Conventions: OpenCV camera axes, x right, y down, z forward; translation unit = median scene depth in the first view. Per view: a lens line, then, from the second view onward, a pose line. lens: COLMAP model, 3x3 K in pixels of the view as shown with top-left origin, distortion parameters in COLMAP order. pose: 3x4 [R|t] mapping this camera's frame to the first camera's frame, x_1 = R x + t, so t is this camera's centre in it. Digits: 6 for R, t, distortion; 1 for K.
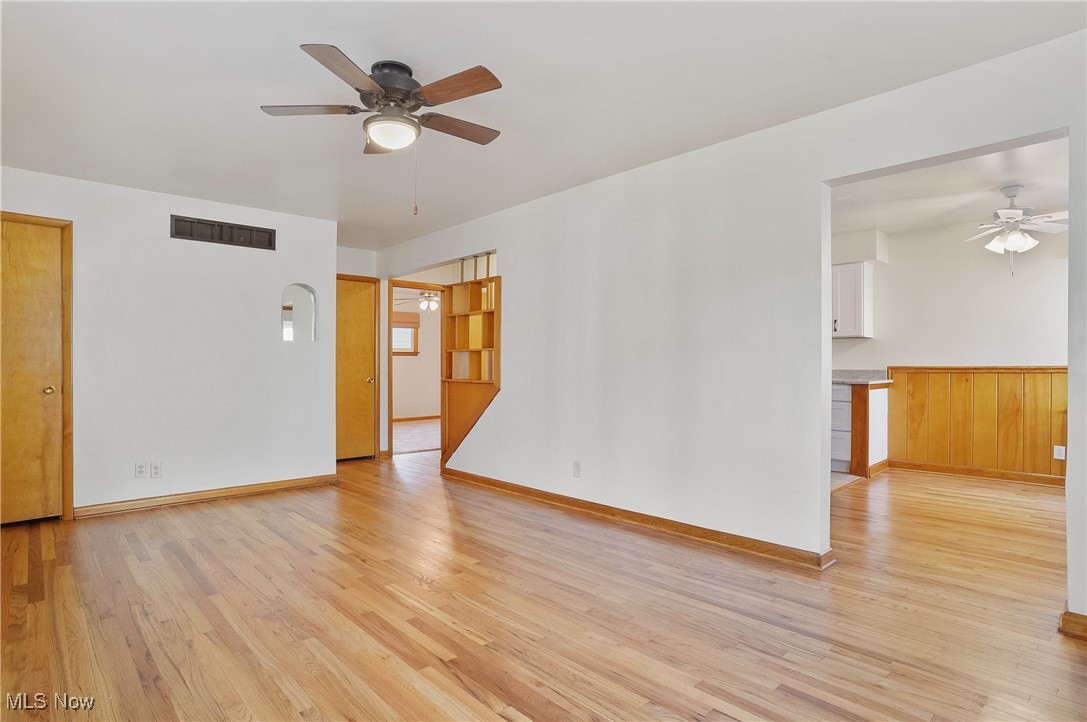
lens RADIAL K [[555.3, 0, 509.8], [0, 555.3, 360.0], [0, 0, 1]] dist [-0.022180, 0.007466]
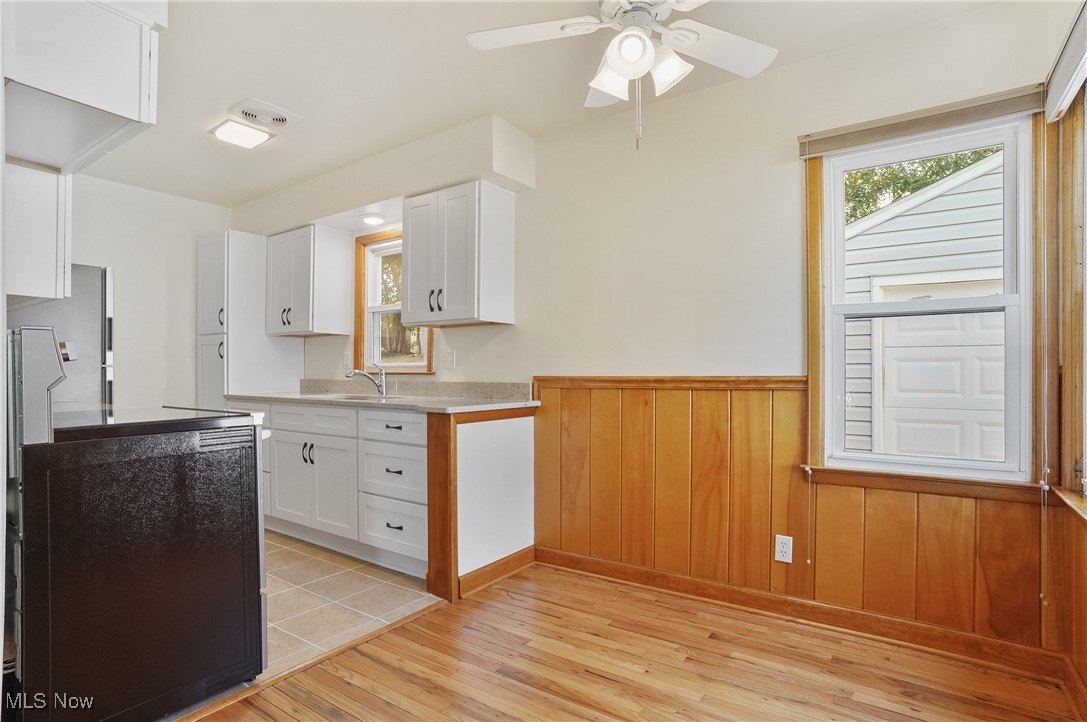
lens RADIAL K [[555.3, 0, 514.1], [0, 555.3, 367.5], [0, 0, 1]] dist [-0.022180, 0.007466]
pose [[0.982645, 0.005331, 0.185417, 0.614522], [-0.004569, 0.999979, -0.004541, 0.006117], [-0.185437, 0.003615, 0.982649, 0.505825]]
